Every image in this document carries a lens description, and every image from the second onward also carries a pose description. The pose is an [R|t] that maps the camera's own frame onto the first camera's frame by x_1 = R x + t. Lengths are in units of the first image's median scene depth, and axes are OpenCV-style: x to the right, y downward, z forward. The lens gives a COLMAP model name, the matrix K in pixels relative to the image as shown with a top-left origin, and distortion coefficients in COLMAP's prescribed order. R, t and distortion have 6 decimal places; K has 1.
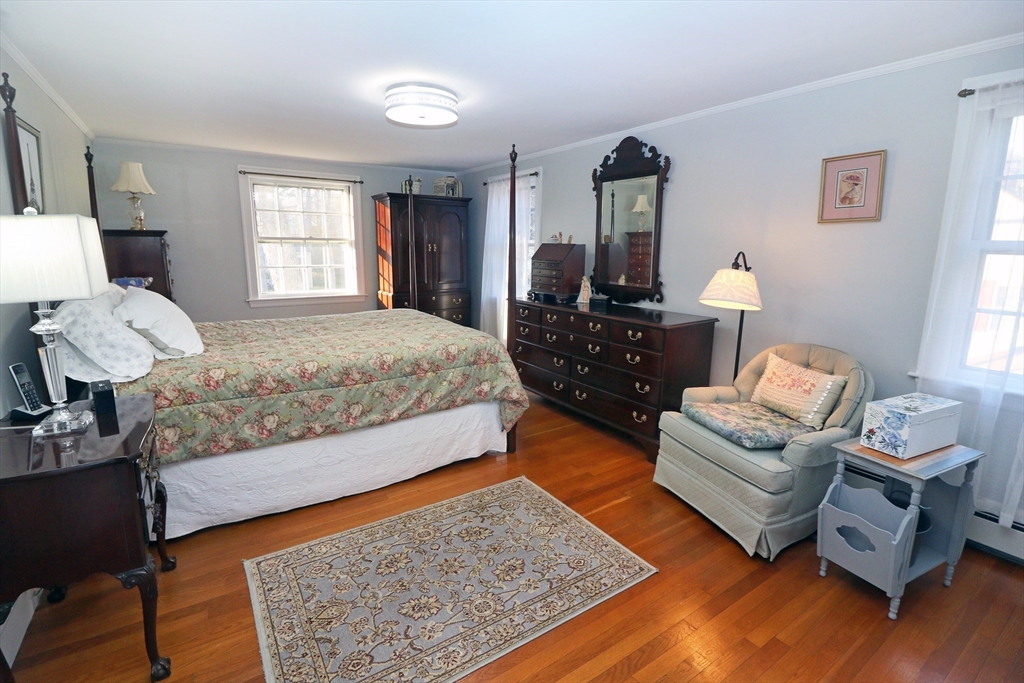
lens RADIAL K [[470.8, 0, 512.0], [0, 470.8, 332.9], [0, 0, 1]] dist [0.001706, -0.014571]
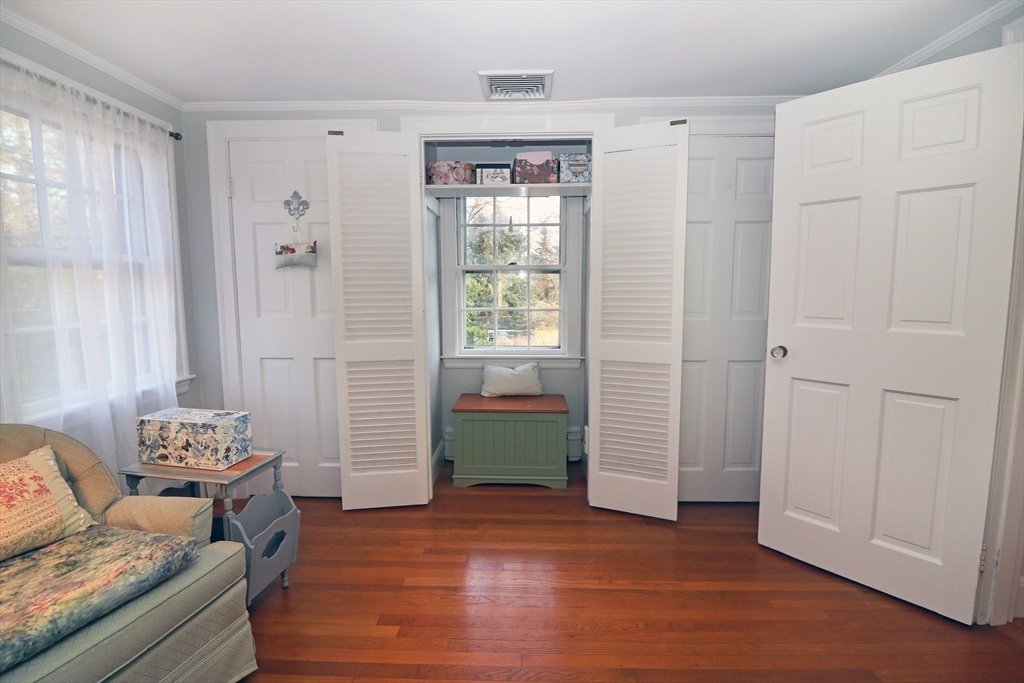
lens RADIAL K [[470.8, 0, 512.0], [0, 470.8, 332.9], [0, 0, 1]] dist [0.001706, -0.014571]
pose [[-0.821738, -0.066261, 0.566000, -0.188331], [0.095114, 0.963338, 0.250867, -0.165366], [-0.561872, 0.259981, -0.785309, 1.117781]]
